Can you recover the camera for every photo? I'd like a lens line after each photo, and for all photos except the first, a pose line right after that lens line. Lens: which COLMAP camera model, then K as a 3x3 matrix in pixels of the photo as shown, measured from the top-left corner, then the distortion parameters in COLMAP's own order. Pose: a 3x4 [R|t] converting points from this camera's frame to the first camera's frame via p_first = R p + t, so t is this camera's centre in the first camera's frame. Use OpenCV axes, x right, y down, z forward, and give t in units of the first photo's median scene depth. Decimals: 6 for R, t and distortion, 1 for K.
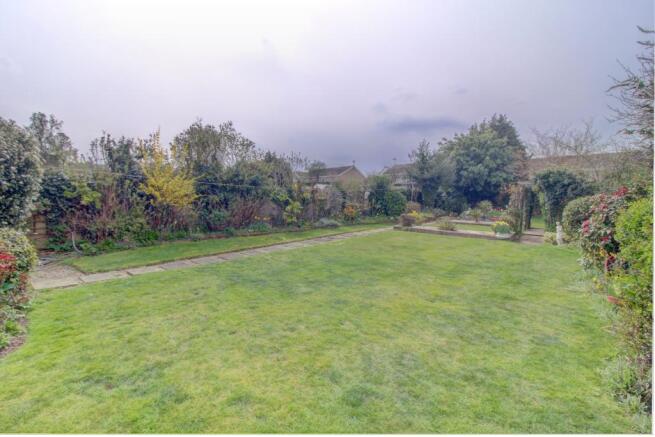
lens RADIAL K [[305.4, 0, 325.5], [0, 305.4, 214.1], [0, 0, 1]] dist [-0.011951, -0.004825]
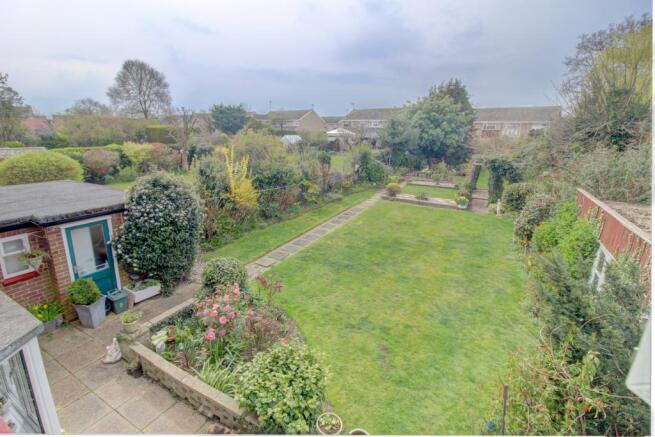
lens RADIAL K [[305.4, 0, 322.1], [0, 305.4, 214.1], [0, 0, 1]] dist [-0.011951, -0.004825]
pose [[0.985906, -0.050823, 0.159395, -0.223753], [0.015352, 0.976205, 0.216305, -0.159077], [-0.166595, -0.210809, 0.963227, -0.210422]]
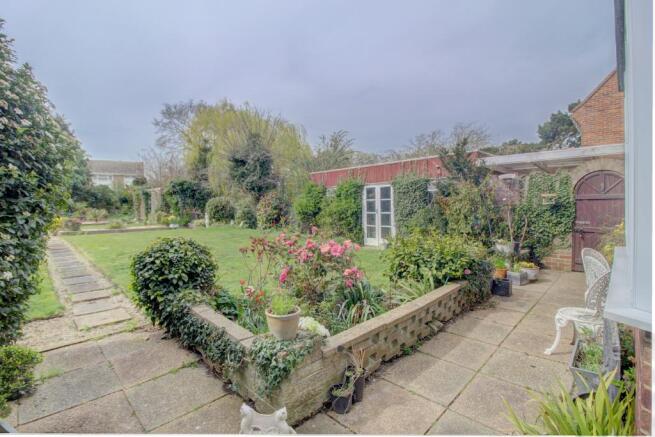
lens RADIAL K [[305.4, 0, 326.4], [0, 305.4, 213.0], [0, 0, 1]] dist [-0.011951, -0.004825]
pose [[0.109869, -0.059533, 0.992162, -0.535341], [0.063532, 0.996584, 0.052763, -0.012930], [-0.991914, 0.057237, 0.113275, 0.104307]]
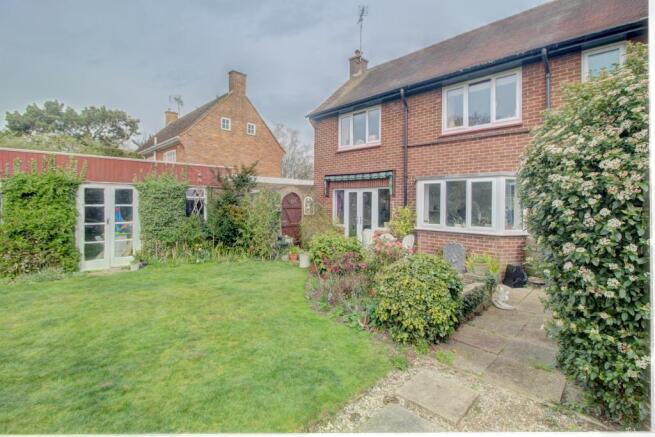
lens RADIAL K [[305.4, 0, 322.2], [0, 305.4, 202.9], [0, 0, 1]] dist [-0.011951, -0.004825]
pose [[-0.992704, -0.041020, 0.113384, -0.245702], [-0.035421, 0.998072, 0.050967, -0.040904], [-0.115256, 0.046579, -0.992243, 0.521402]]
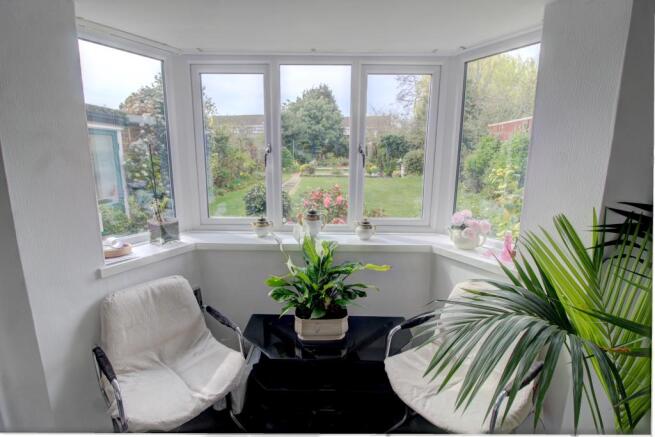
lens RADIAL K [[305.4, 0, 327.9], [0, 305.4, 213.6], [0, 0, 1]] dist [-0.011951, -0.004825]
pose [[0.779536, -0.145752, 0.609164, -0.501386], [0.048040, 0.983597, 0.173865, -0.017526], [-0.624513, -0.106270, 0.773751, -0.123616]]
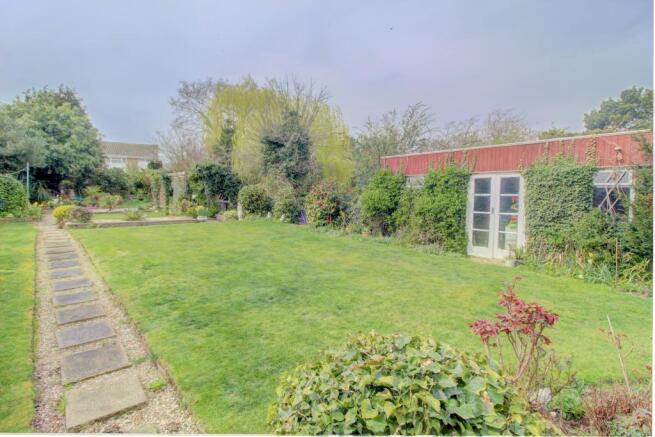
lens RADIAL K [[305.4, 0, 325.7], [0, 305.4, 213.2], [0, 0, 1]] dist [-0.011951, -0.004825]
pose [[0.140587, -0.092757, 0.985714, -0.368511], [0.038977, 0.995348, 0.088105, -0.023762], [-0.989301, 0.026033, 0.143549, 0.267686]]
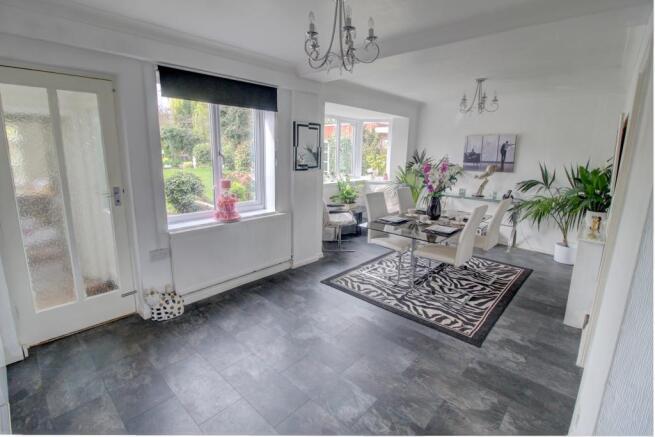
lens RADIAL K [[305.4, 0, 327.3], [0, 305.4, 214.9], [0, 0, 1]] dist [-0.011951, -0.004825]
pose [[0.073199, -0.235875, 0.969023, -0.810116], [0.026423, 0.971747, 0.234543, -0.031220], [-0.996967, 0.008436, 0.077364, -0.030595]]
